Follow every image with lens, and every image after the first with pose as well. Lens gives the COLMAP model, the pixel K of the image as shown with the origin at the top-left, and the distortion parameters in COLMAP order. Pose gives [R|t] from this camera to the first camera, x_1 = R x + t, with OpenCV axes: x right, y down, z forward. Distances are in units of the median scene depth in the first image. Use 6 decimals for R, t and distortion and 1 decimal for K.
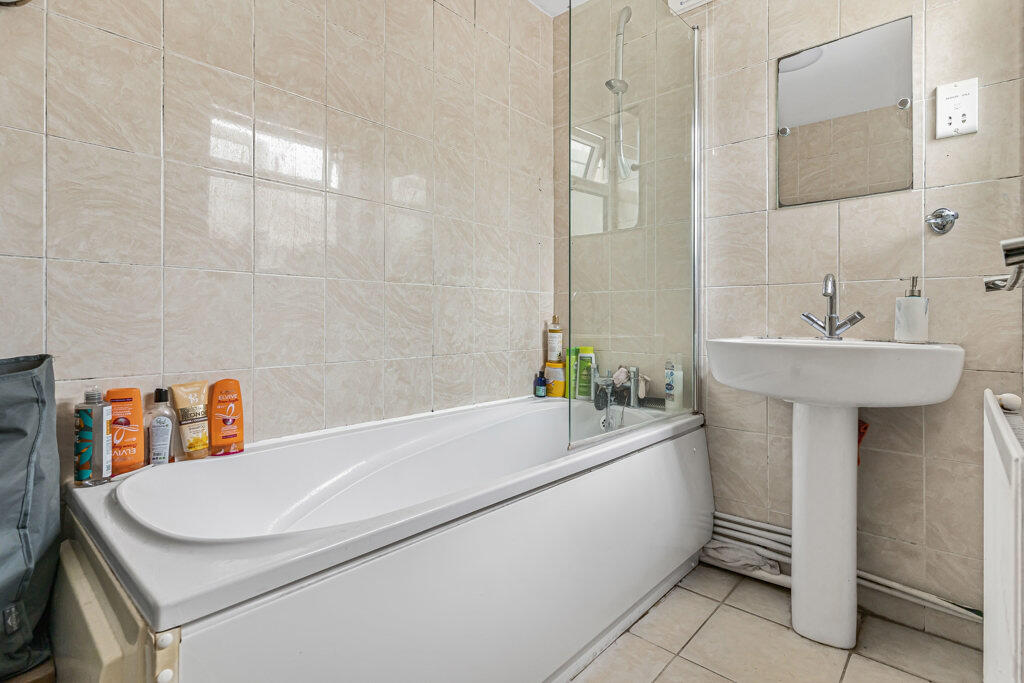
lens RADIAL K [[502.5, 0, 513.4], [0, 502.5, 329.4], [0, 0, 1]] dist [0.001162, -0.000022]
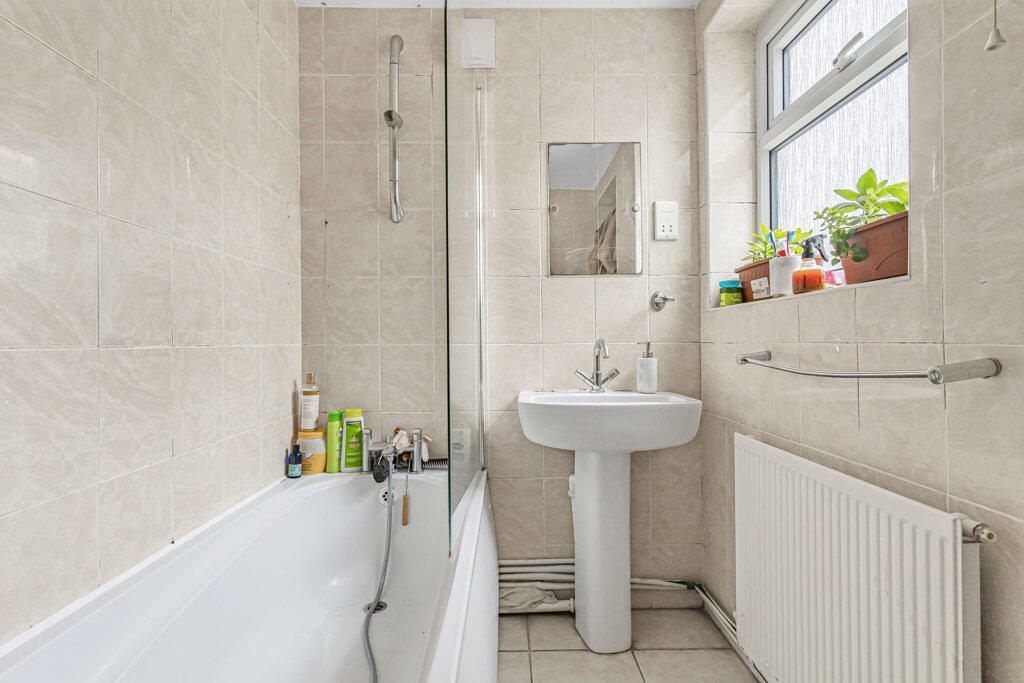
lens RADIAL K [[491.6, 0, 510.8], [0, 491.6, 344.5], [0, 0, 1]] dist [0.002115, 0.000803]
pose [[0.731384, -0.012236, 0.681856, -0.267169], [0.019911, 0.999796, -0.003416, -0.078729], [-0.681675, 0.016075, 0.731478, 0.237064]]
